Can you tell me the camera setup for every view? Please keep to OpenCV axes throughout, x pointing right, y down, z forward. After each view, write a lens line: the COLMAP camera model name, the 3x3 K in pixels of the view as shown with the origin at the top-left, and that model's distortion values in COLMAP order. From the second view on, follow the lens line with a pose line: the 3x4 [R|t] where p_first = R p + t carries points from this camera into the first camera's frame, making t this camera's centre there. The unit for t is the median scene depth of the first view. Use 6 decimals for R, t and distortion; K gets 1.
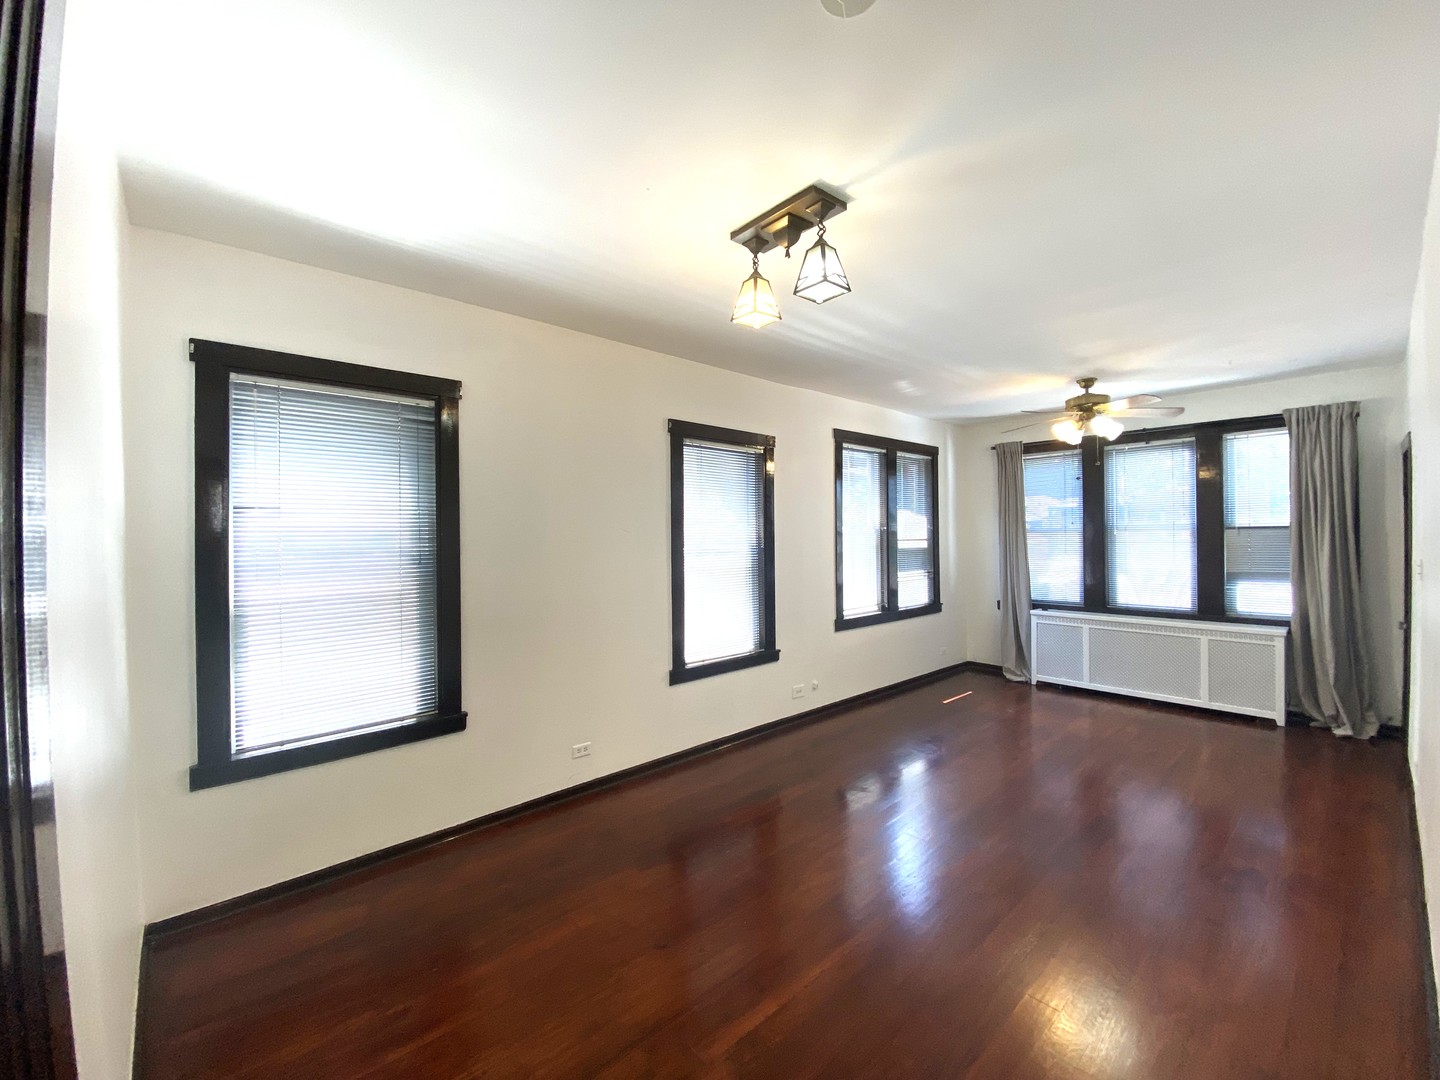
lens RADIAL K [[576.3, 0, 716.7], [0, 576.3, 539.0], [0, 0, 1]] dist [-0.011614, -0.000537]
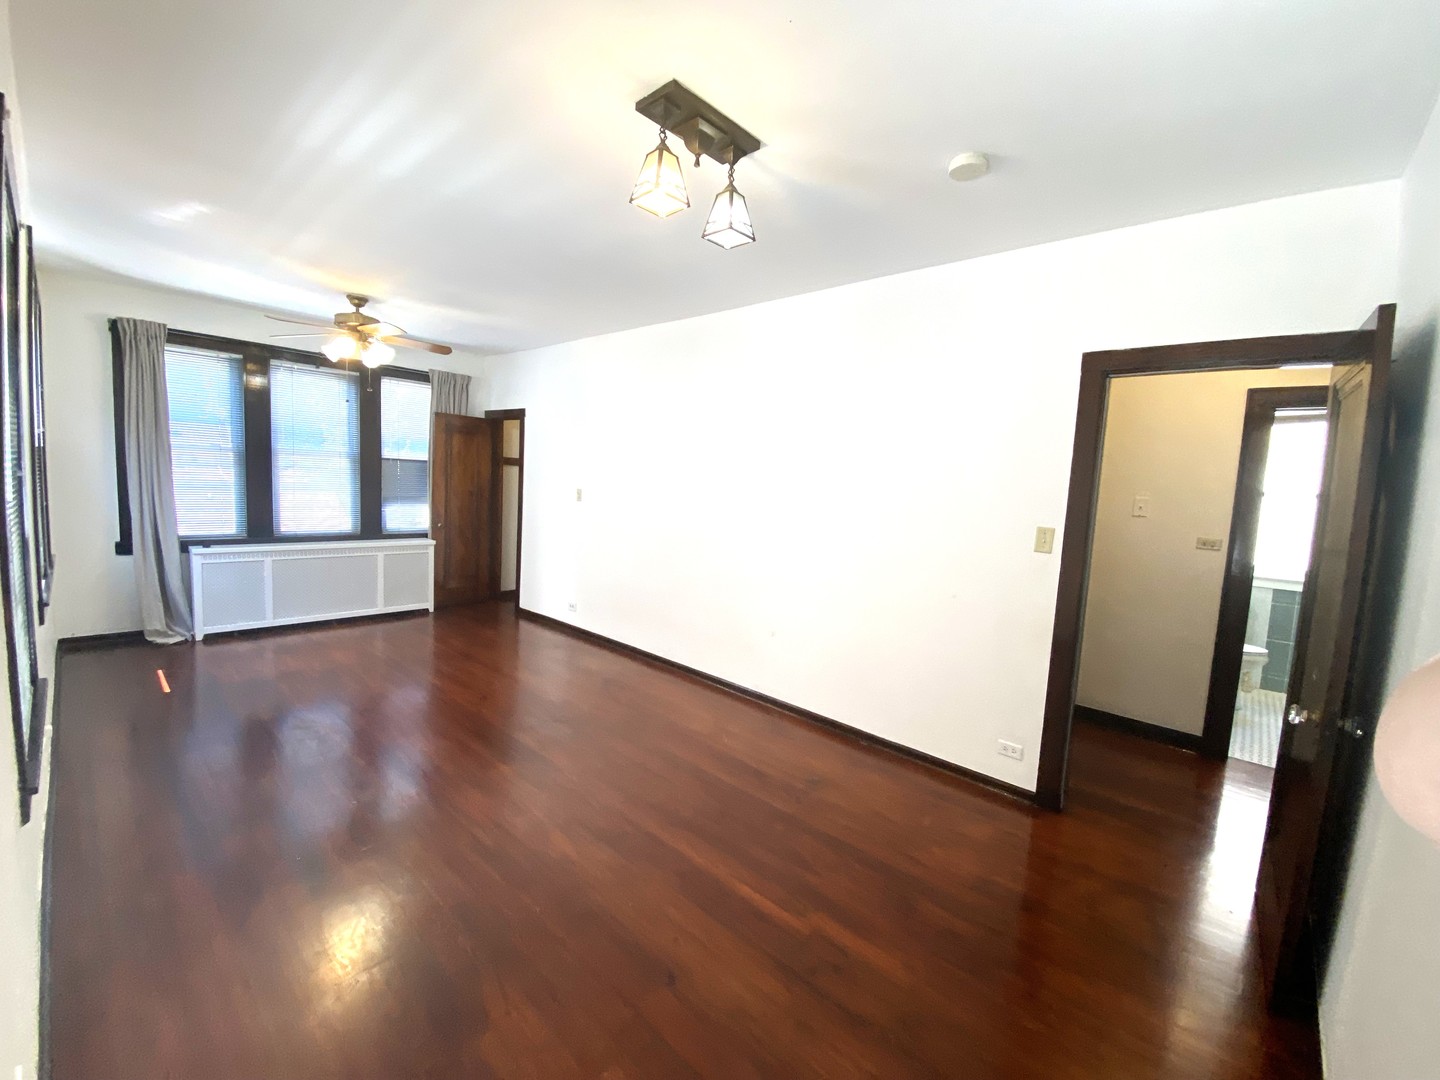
lens RADIAL K [[576.3, 0, 716.7], [0, 576.3, 539.0], [0, 0, 1]] dist [-0.011614, -0.000537]
pose [[-0.084562, -0.091558, 0.992203, -0.347483], [-0.046504, 0.995047, 0.087857, 0.009294], [-0.995332, -0.038712, -0.088401, 0.423828]]
